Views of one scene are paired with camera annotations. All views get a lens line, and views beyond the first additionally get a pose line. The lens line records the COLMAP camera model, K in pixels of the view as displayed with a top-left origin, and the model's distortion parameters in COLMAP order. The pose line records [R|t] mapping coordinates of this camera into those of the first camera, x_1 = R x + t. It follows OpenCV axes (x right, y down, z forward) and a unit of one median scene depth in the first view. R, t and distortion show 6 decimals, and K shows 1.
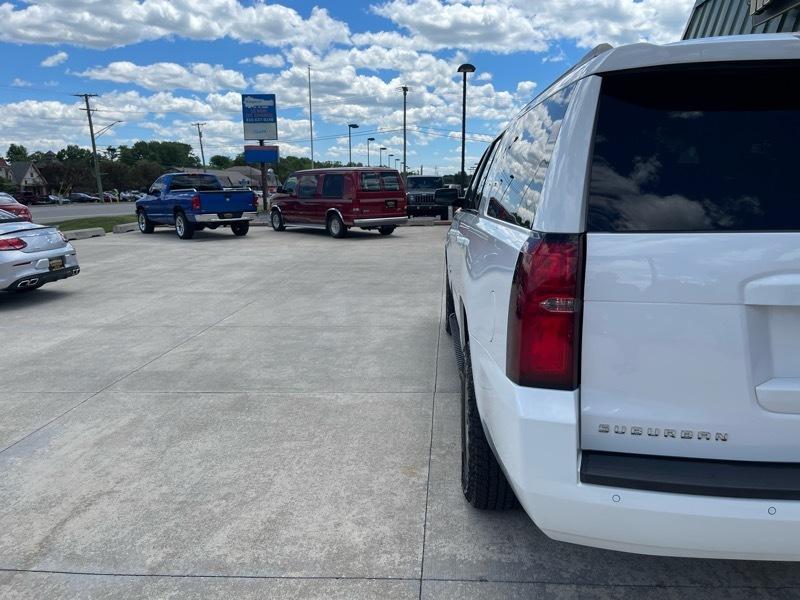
lens RADIAL K [[607.6, 0, 402.9], [0, 607.6, 328.8], [0, 0, 1]] dist [0.061282, -0.077830]
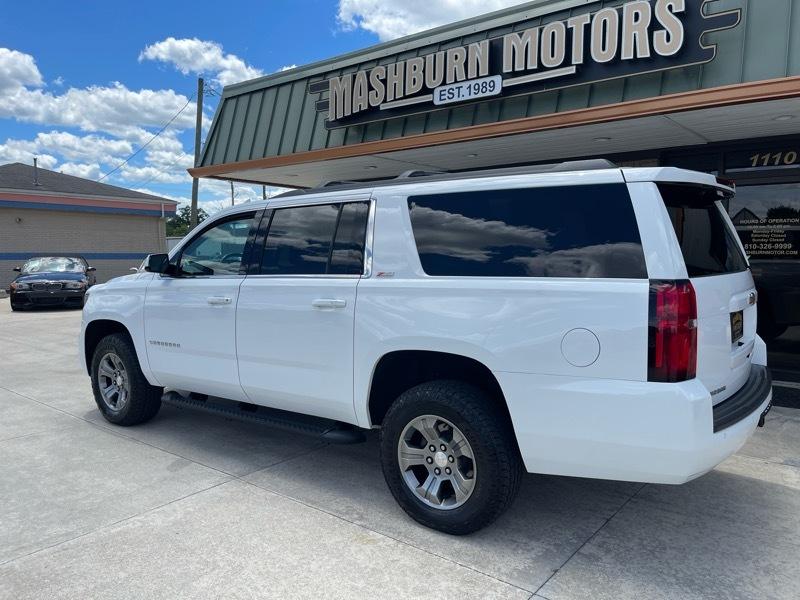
lens RADIAL K [[607.6, 0, 414.1], [0, 607.6, 305.2], [0, 0, 1]] dist [0.061282, -0.077830]
pose [[0.564091, -0.070381, 0.822707, -0.163393], [0.187615, 0.981225, -0.044696, -0.017264], [-0.804115, 0.179565, 0.566705, 0.072204]]
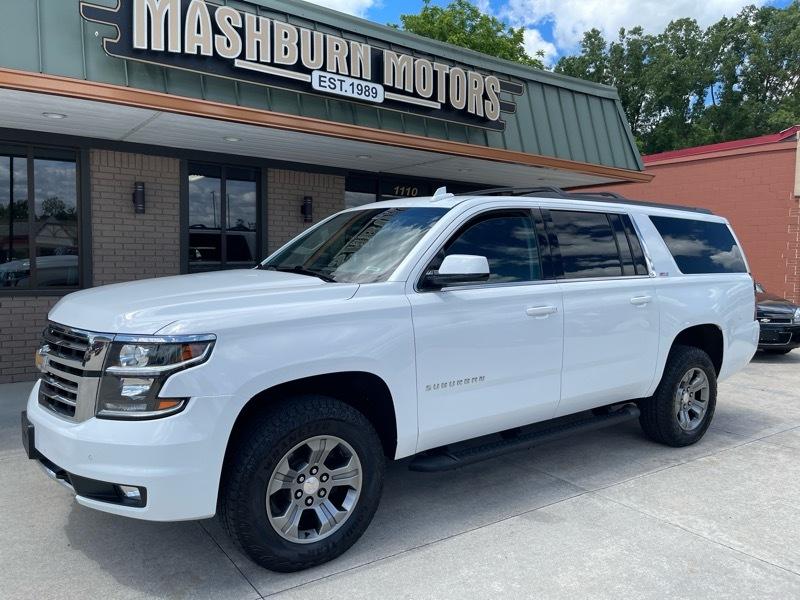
lens RADIAL K [[607.6, 0, 403.3], [0, 607.6, 295.3], [0, 0, 1]] dist [0.061282, -0.077830]
pose [[-0.635596, -0.060941, 0.769613, -0.132798], [0.156156, 0.966126, 0.205465, -0.118713], [-0.756064, 0.250772, -0.604549, 0.513560]]
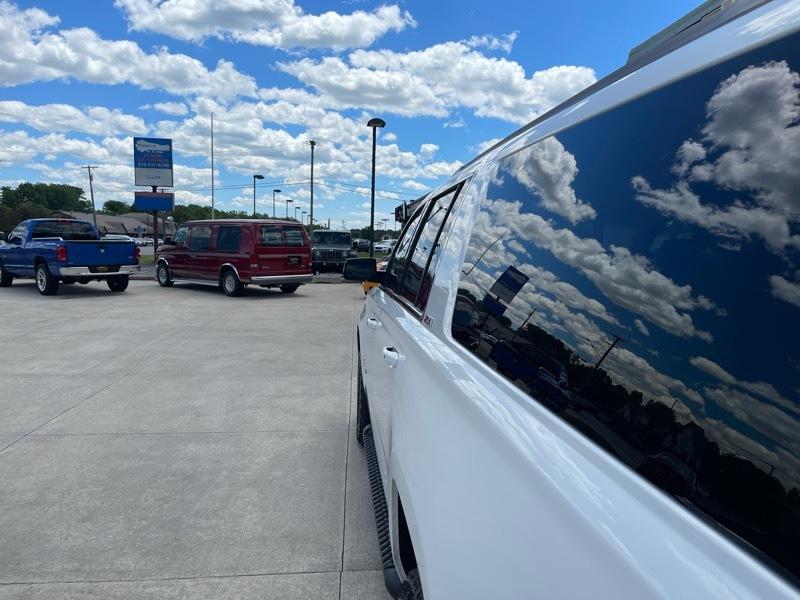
lens RADIAL K [[607.6, 0, 405.2], [0, 607.6, 331.8], [0, 0, 1]] dist [0.061282, -0.077830]
pose [[0.987771, 0.006443, 0.155775, 0.004937], [0.005935, 0.996868, -0.078864, -0.030418], [-0.155796, 0.078824, 0.984639, 0.100690]]
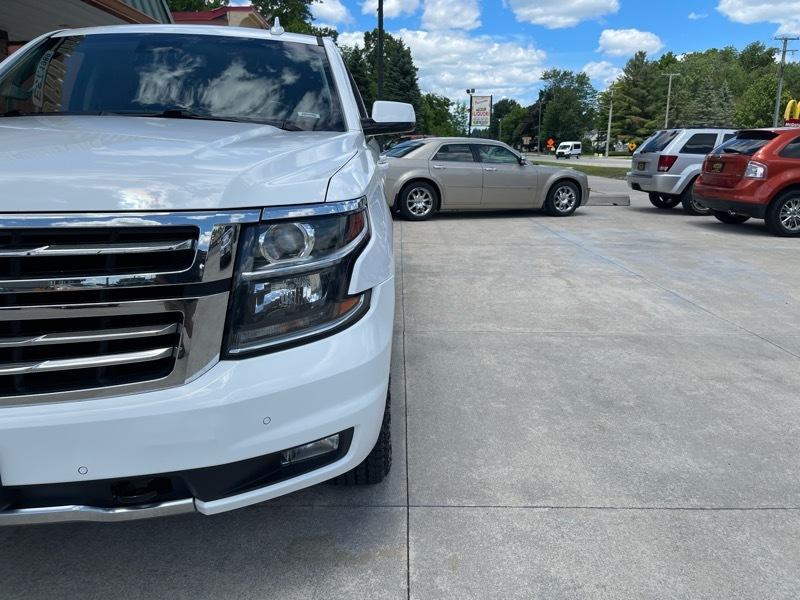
lens RADIAL K [[607.6, 0, 397.4], [0, 607.6, 288.8], [0, 0, 1]] dist [0.061282, -0.077830]
pose [[-0.997227, 0.009501, -0.073817, 0.041374], [-0.023865, 0.898623, 0.438071, -0.117333], [0.070496, 0.438618, -0.895904, 0.570329]]
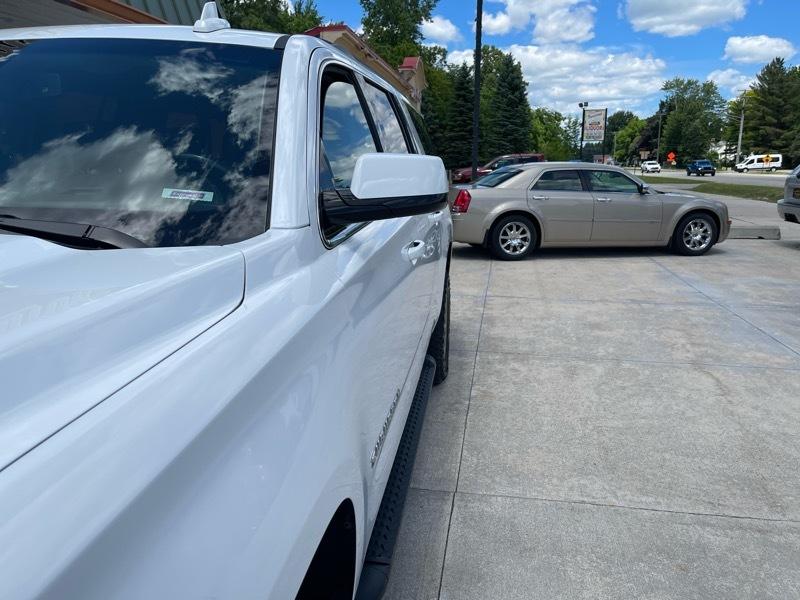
lens RADIAL K [[607.6, 0, 401.0], [0, 607.6, 283.3], [0, 0, 1]] dist [0.061282, -0.077830]
pose [[-0.995660, -0.014119, 0.091990, 0.016505], [0.024731, 0.912753, 0.407763, -0.105409], [-0.089721, 0.408268, -0.908442, 0.459389]]
